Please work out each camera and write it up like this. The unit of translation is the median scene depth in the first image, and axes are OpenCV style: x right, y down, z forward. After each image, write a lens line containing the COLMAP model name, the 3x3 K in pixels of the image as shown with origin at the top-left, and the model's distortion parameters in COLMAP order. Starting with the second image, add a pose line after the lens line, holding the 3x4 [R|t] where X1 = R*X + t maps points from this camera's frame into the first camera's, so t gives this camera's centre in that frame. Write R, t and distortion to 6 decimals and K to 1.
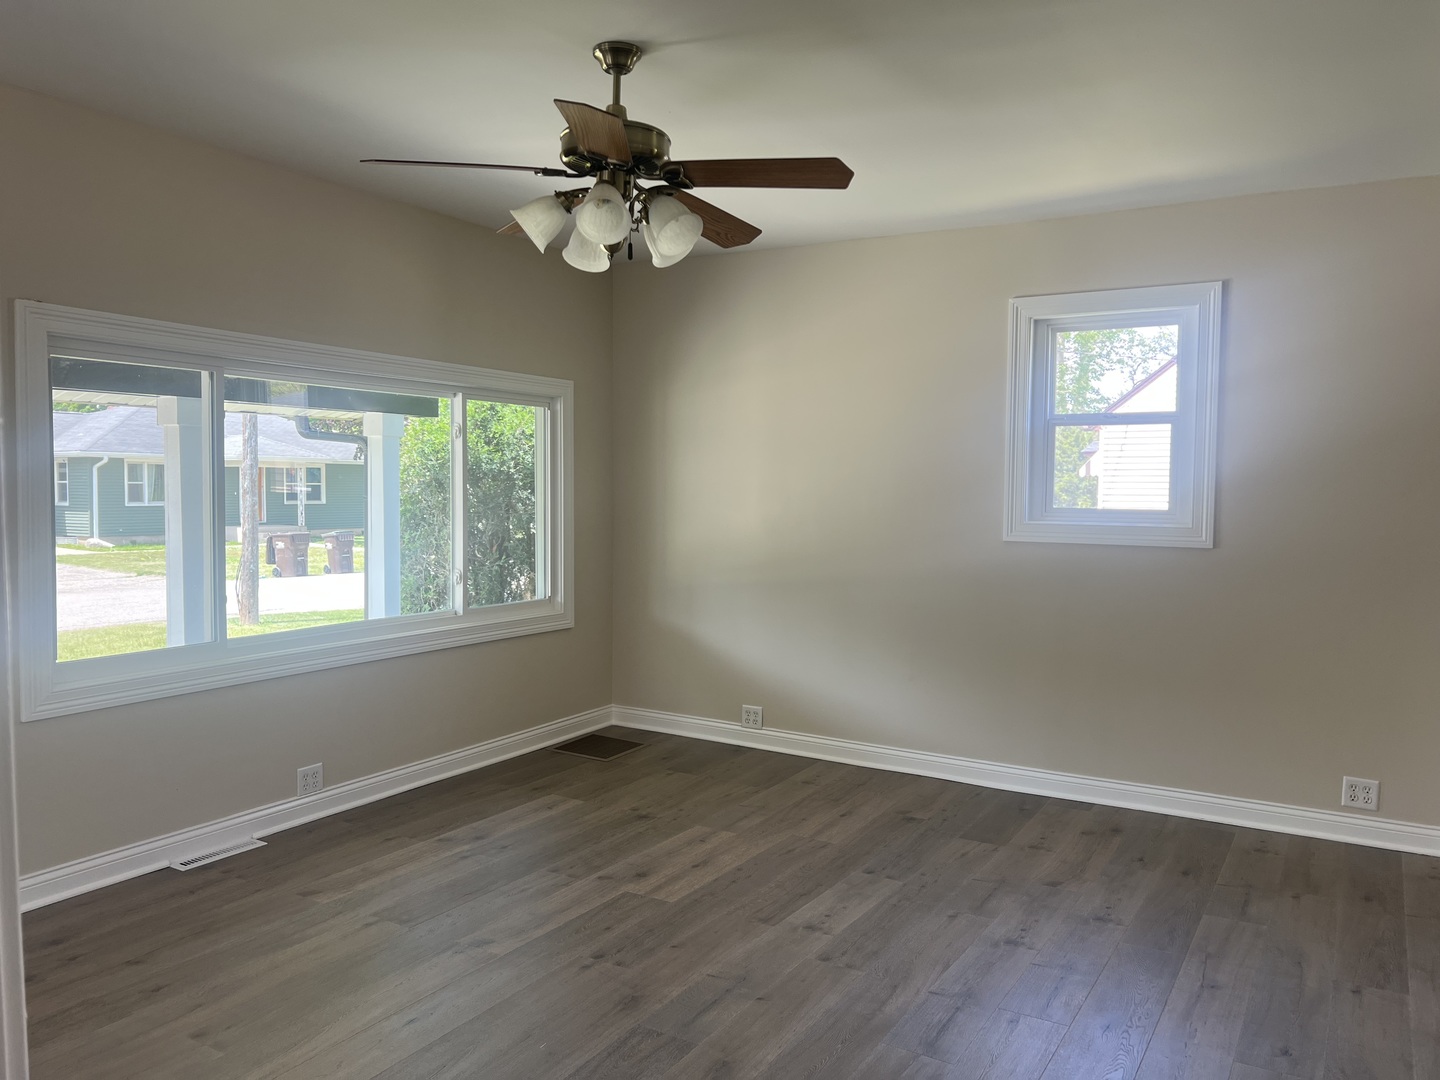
lens RADIAL K [[1088.0, 0, 734.4], [0, 1088.0, 542.8], [0, 0, 1]] dist [0.056935, -0.060665]
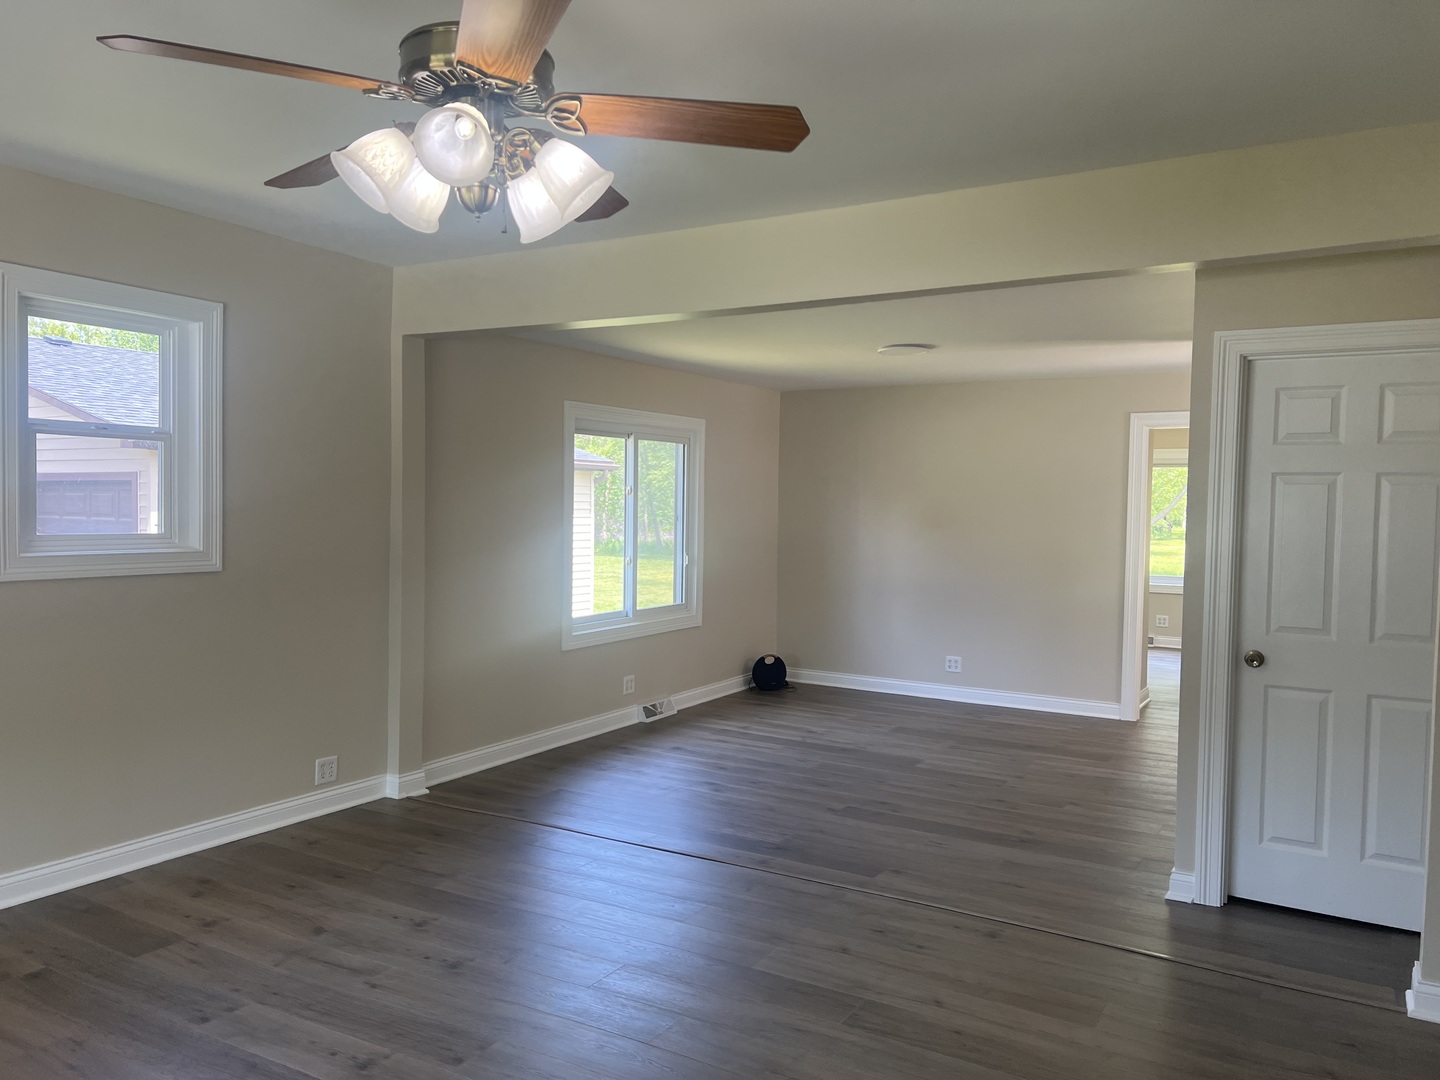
lens RADIAL K [[1088.0, 0, 698.5], [0, 1088.0, 533.5], [0, 0, 1]] dist [0.056935, -0.060665]
pose [[0.021434, -0.037256, 0.999076, -0.609894], [0.042049, 0.998455, 0.036331, -0.051015], [-0.998886, 0.041231, 0.022967, 0.604234]]
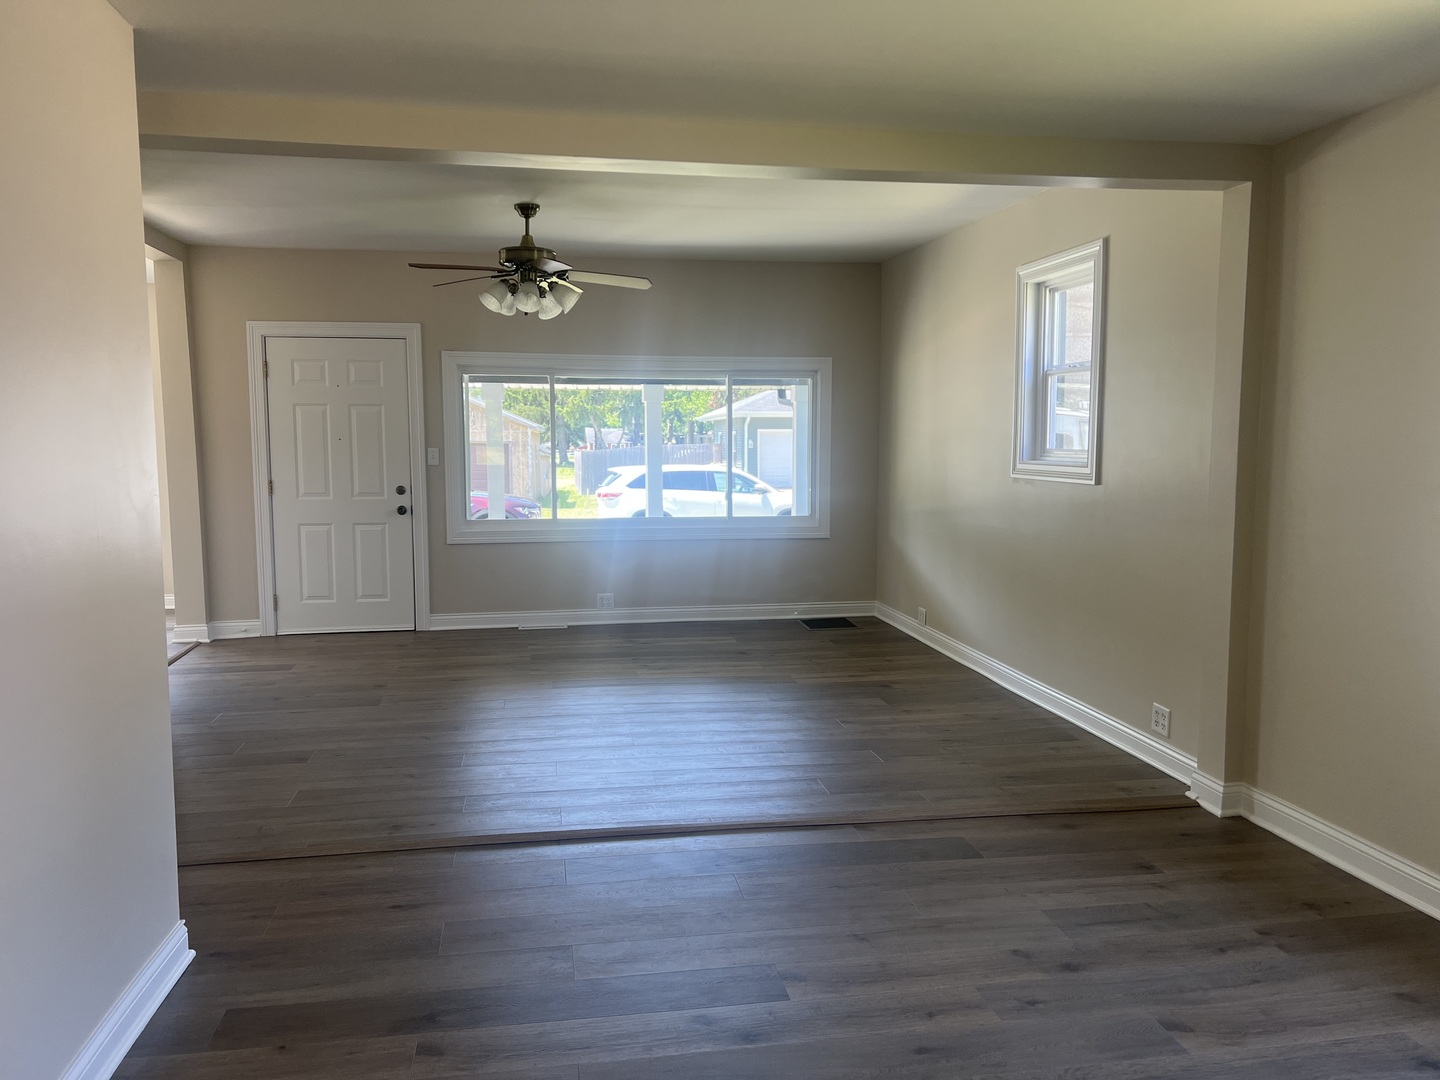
lens RADIAL K [[1088.0, 0, 720.9], [0, 1088.0, 541.3], [0, 0, 1]] dist [0.056935, -0.060665]
pose [[0.642918, 0.064278, -0.763233, 1.150758], [-0.036615, 0.997912, 0.053199, 0.018997], [0.765060, -0.006257, 0.643929, 0.008910]]
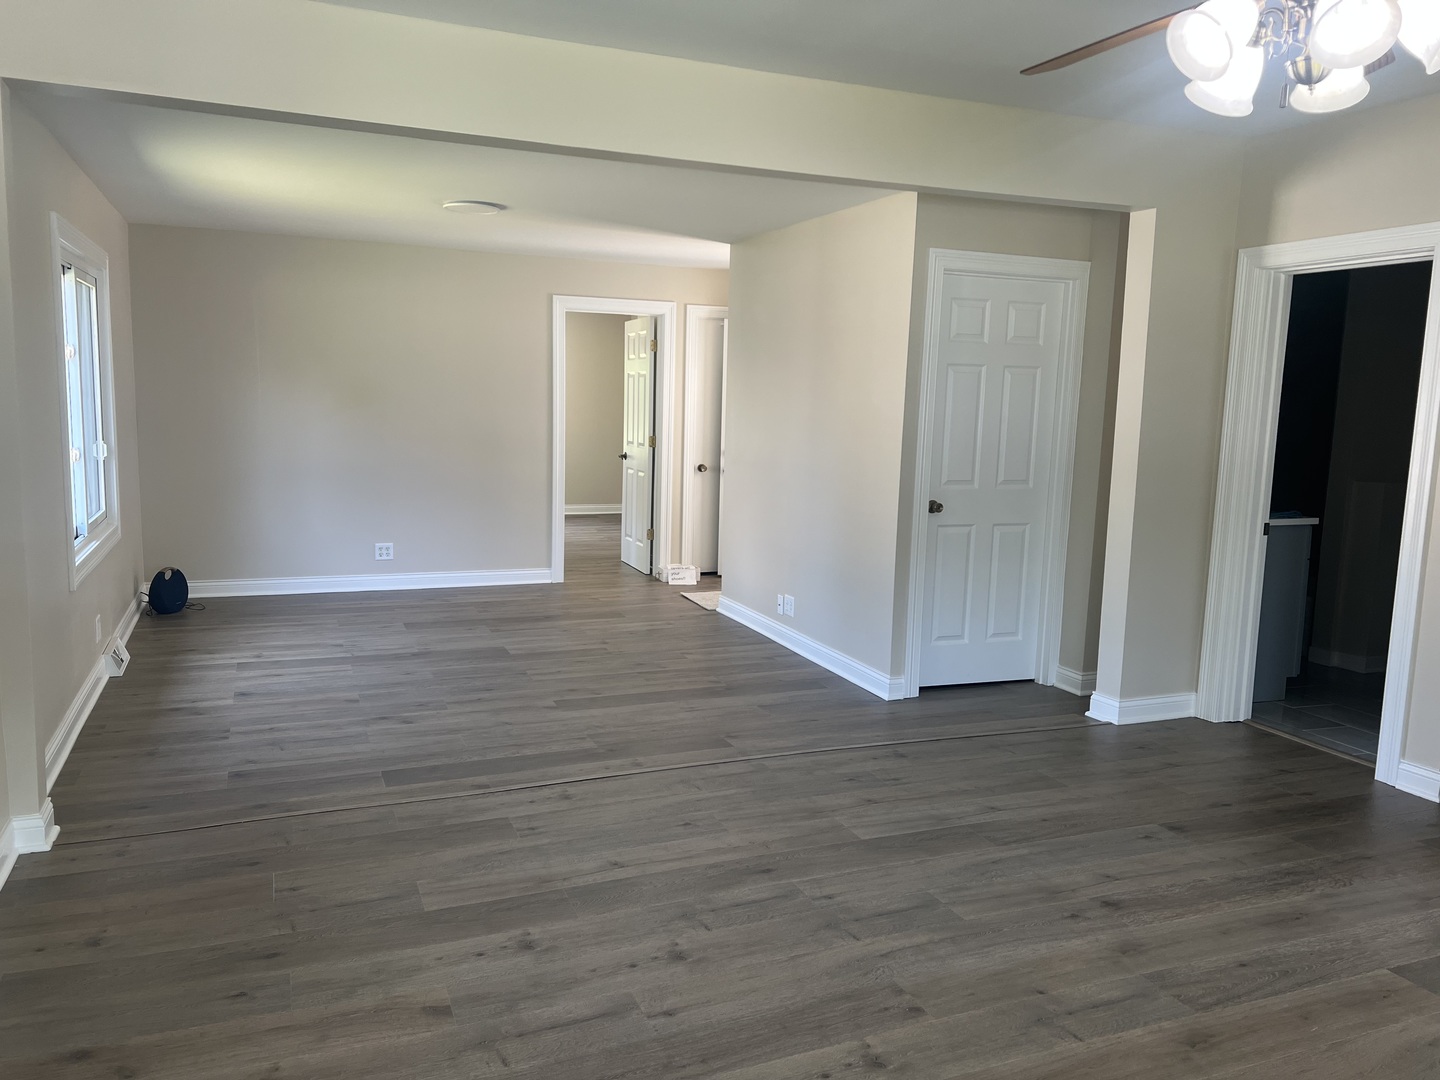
lens RADIAL K [[1088.0, 0, 710.5], [0, 1088.0, 532.7], [0, 0, 1]] dist [0.056935, -0.060665]
pose [[-0.789616, -0.103942, 0.604733, -0.191173], [0.003777, 0.984706, 0.174184, -0.076816], [-0.613589, 0.139823, -0.777147, 1.300677]]
